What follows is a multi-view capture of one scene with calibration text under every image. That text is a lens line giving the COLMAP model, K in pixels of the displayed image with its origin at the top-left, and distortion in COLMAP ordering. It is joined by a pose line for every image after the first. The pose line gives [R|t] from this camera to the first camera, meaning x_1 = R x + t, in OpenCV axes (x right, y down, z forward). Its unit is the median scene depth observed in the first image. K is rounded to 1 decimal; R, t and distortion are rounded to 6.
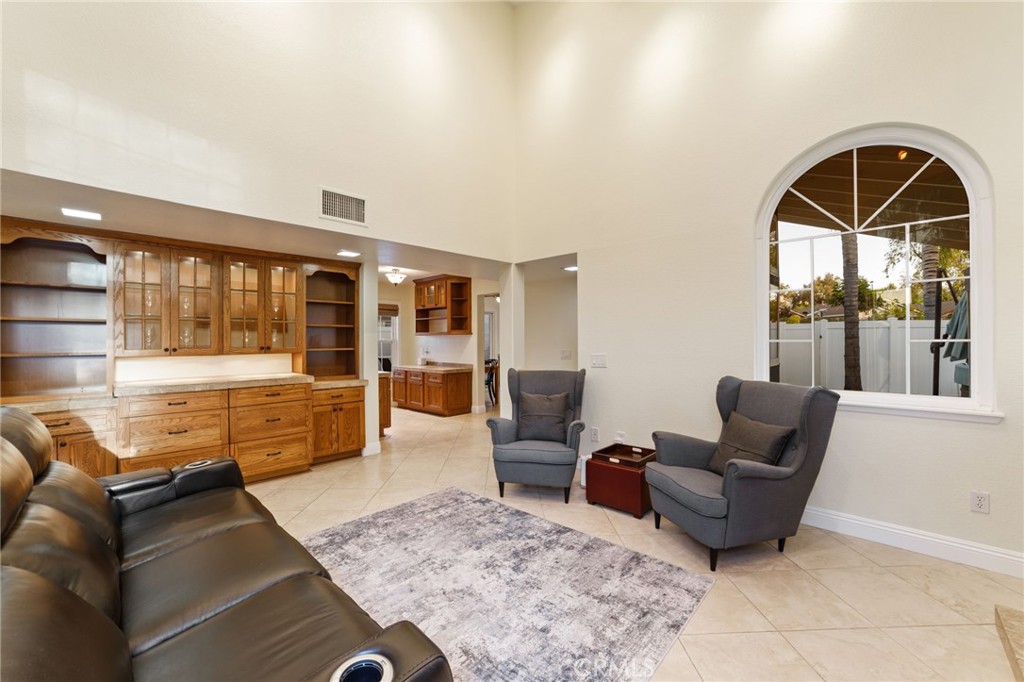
lens RADIAL K [[396.3, 0, 511.2], [0, 396.3, 339.2], [0, 0, 1]] dist [-0.026110, -0.000053]
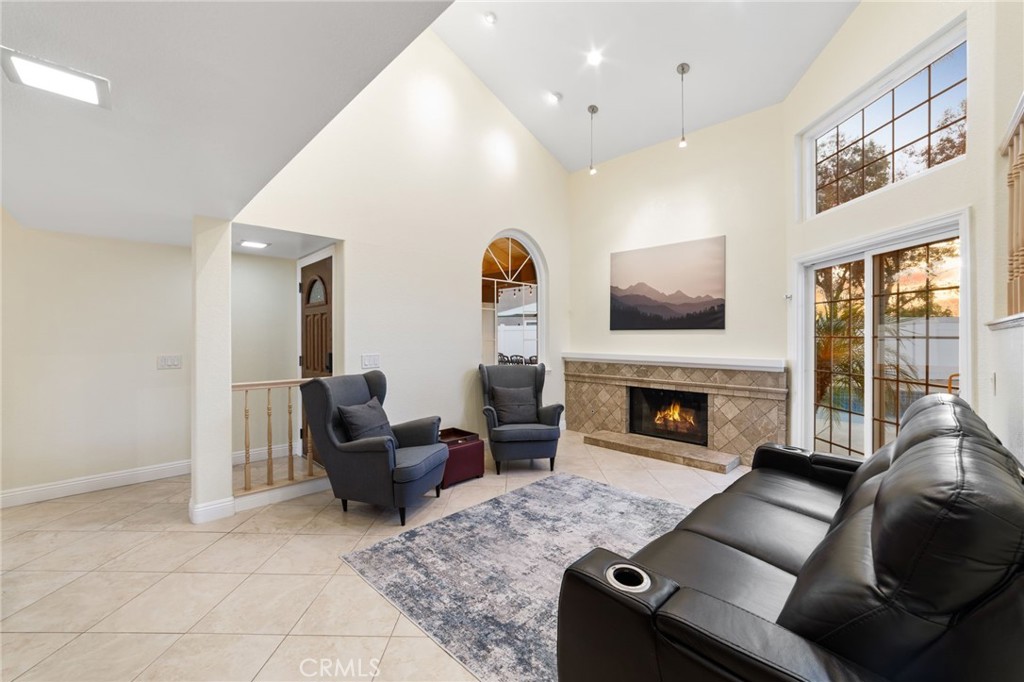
lens RADIAL K [[396.3, 0, 511.0], [0, 396.3, 343.0], [0, 0, 1]] dist [-0.026110, -0.000053]
pose [[0.058438, -0.008355, 0.998256, -1.024122], [-0.005166, 0.999949, 0.008672, -0.002350], [-0.998278, -0.005663, 0.058392, 0.865049]]
